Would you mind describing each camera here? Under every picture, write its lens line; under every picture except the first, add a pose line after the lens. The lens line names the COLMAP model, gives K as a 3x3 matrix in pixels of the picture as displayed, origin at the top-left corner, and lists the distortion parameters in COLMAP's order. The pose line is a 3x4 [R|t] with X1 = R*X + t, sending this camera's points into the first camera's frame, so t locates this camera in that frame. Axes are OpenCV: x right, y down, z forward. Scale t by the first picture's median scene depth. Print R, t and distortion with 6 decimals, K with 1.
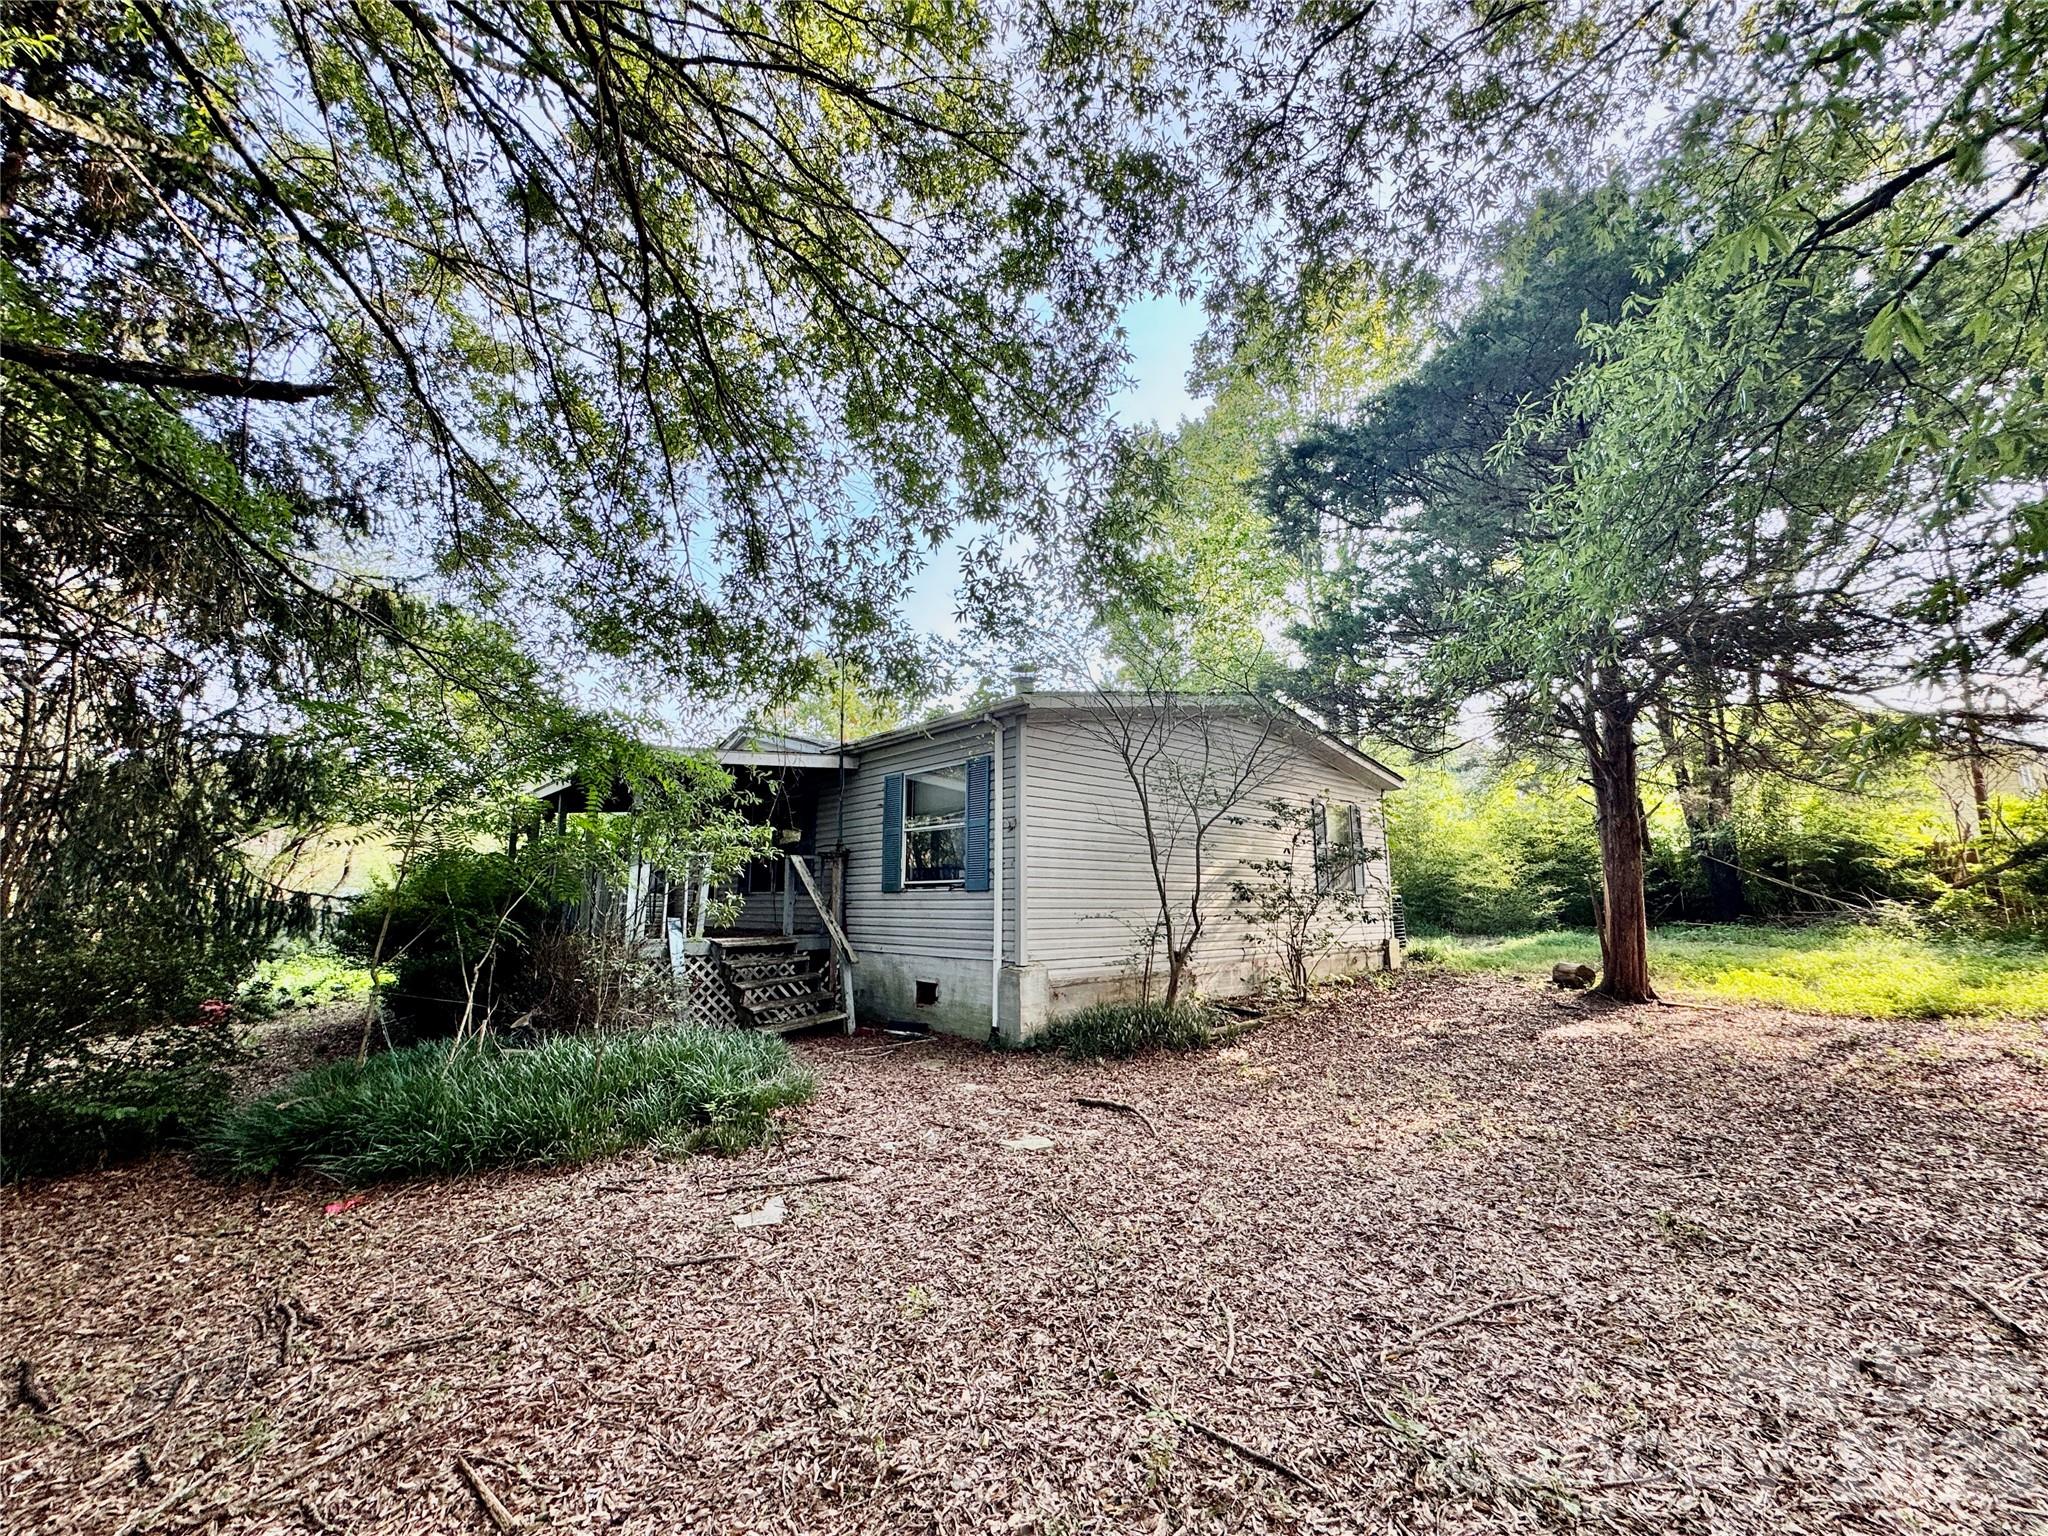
lens RADIAL K [[822.4, 0, 1024.0], [0, 822.4, 768.0], [0, 0, 1]] dist [-0.001682, 0.000078]
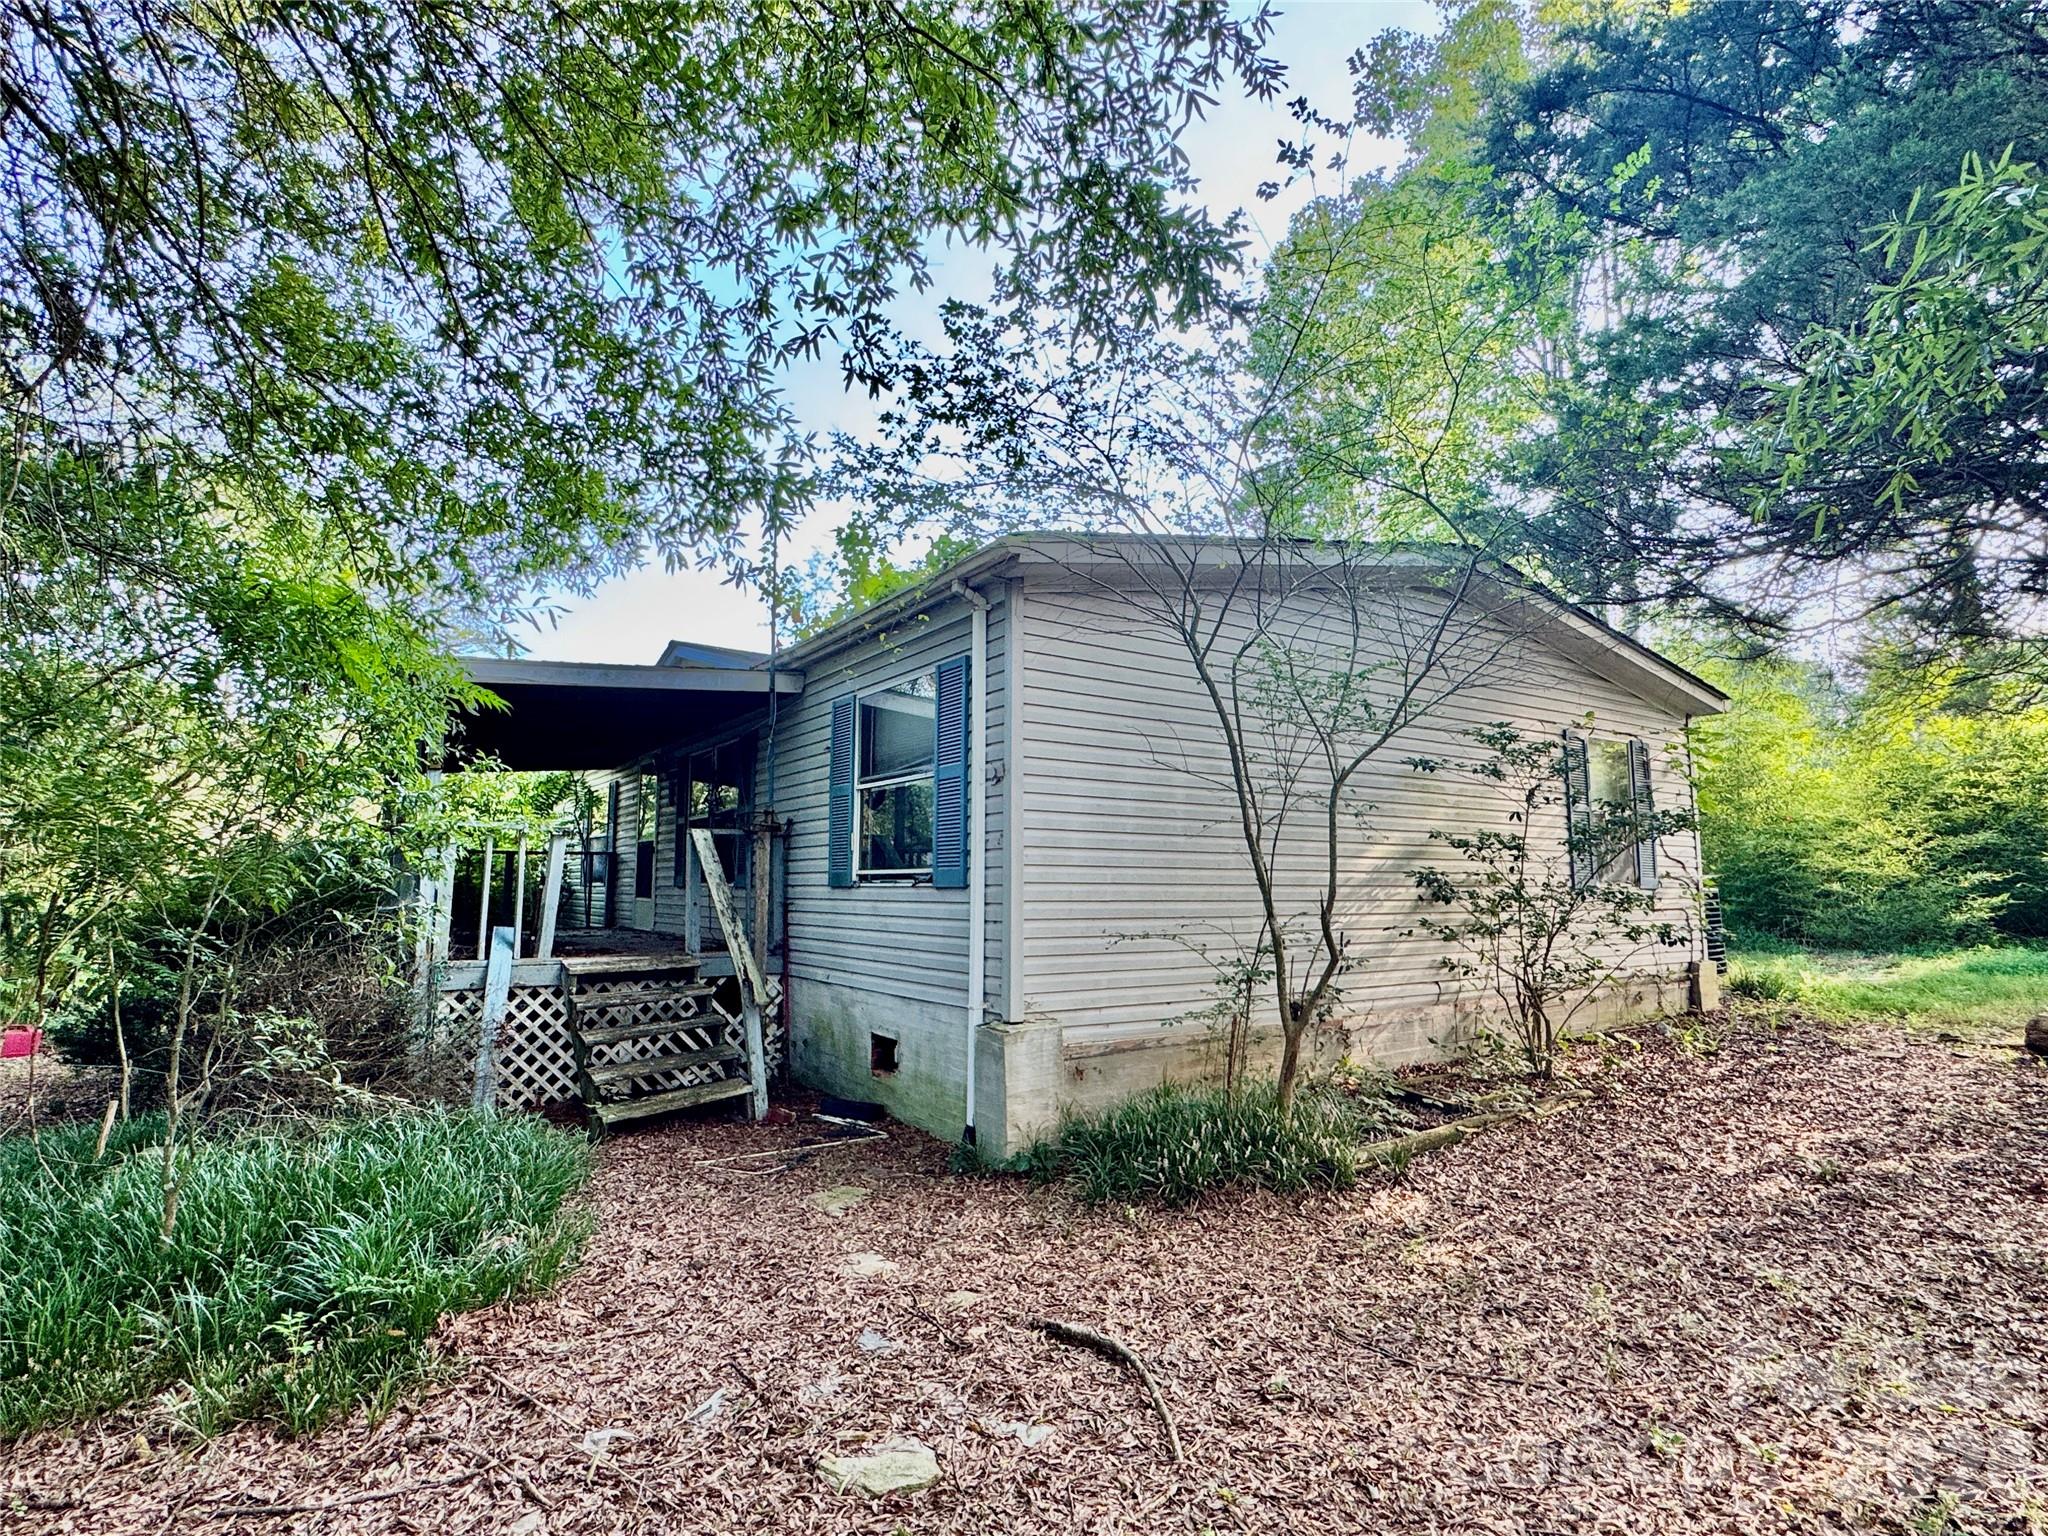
lens RADIAL K [[1036.4, 0, 1024.0], [0, 1036.4, 768.0], [0, 0, 1]] dist [0.001731, -0.001217]
pose [[0.989489, -0.014317, -0.143896, 0.091053], [0.021122, 0.998724, 0.045879, 0.028694], [0.143056, -0.048436, 0.988529, 0.255087]]
